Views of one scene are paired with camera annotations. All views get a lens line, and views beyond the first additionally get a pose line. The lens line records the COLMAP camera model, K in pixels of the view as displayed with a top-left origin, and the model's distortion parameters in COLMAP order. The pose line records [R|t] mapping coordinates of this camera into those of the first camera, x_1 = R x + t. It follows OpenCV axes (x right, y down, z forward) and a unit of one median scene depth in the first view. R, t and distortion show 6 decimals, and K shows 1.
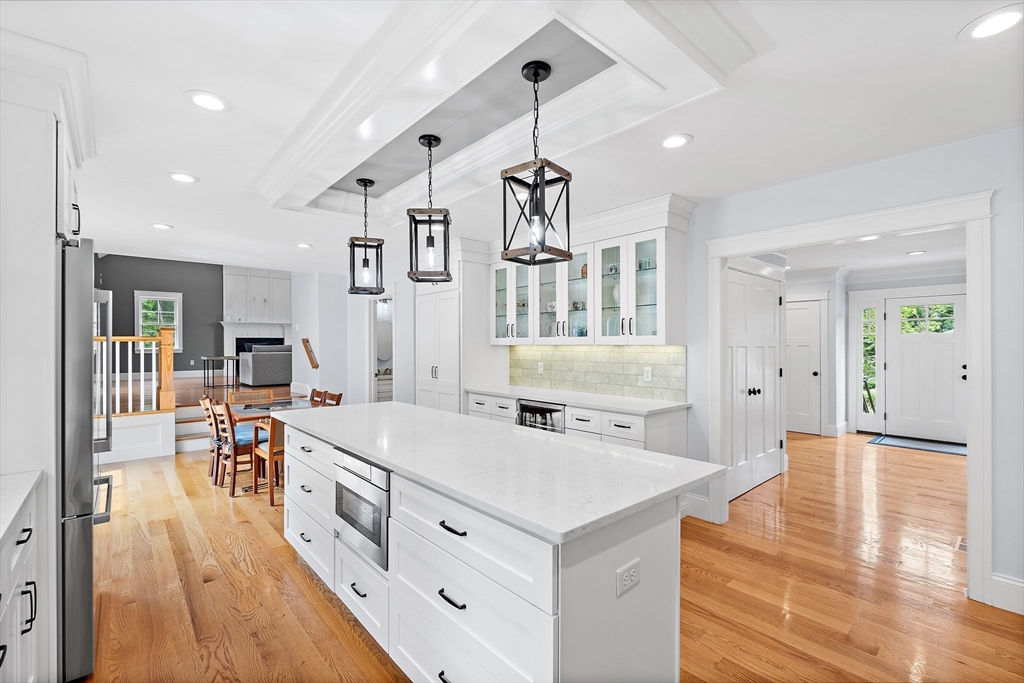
lens RADIAL K [[444.1, 0, 509.2], [0, 444.1, 340.3], [0, 0, 1]] dist [0.000264, -0.000378]
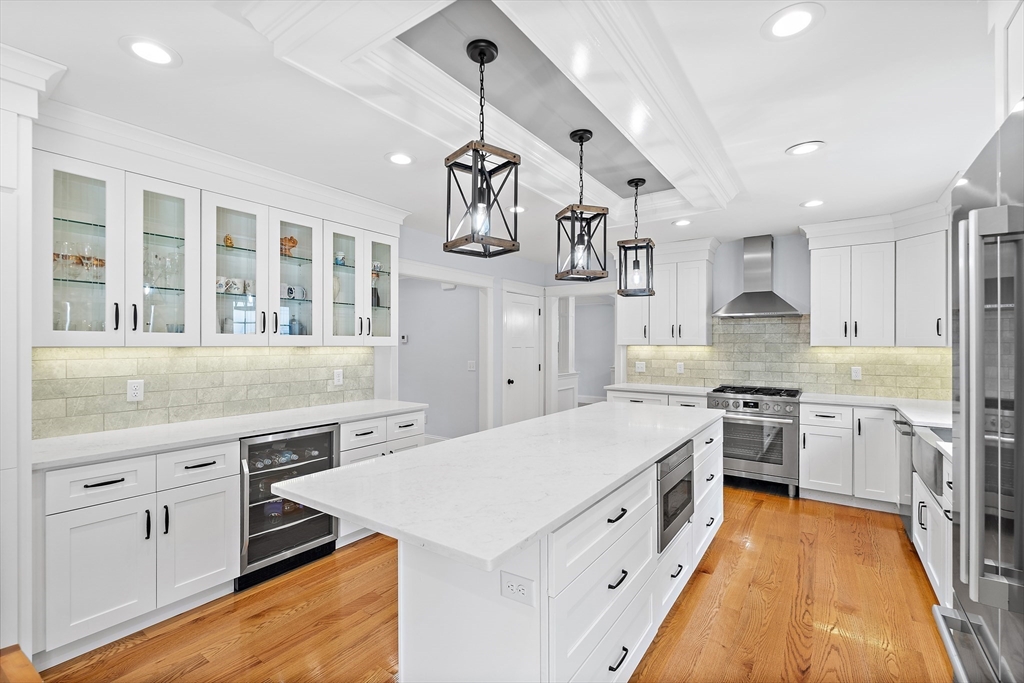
lens RADIAL K [[444.1, 0, 510.6], [0, 444.1, 343.1], [0, 0, 1]] dist [0.000264, -0.000378]
pose [[-0.224673, 0.006935, 0.974410, -0.658306], [-0.003261, 0.999964, -0.007869, 0.010180], [-0.974429, -0.004945, -0.224642, 0.824042]]
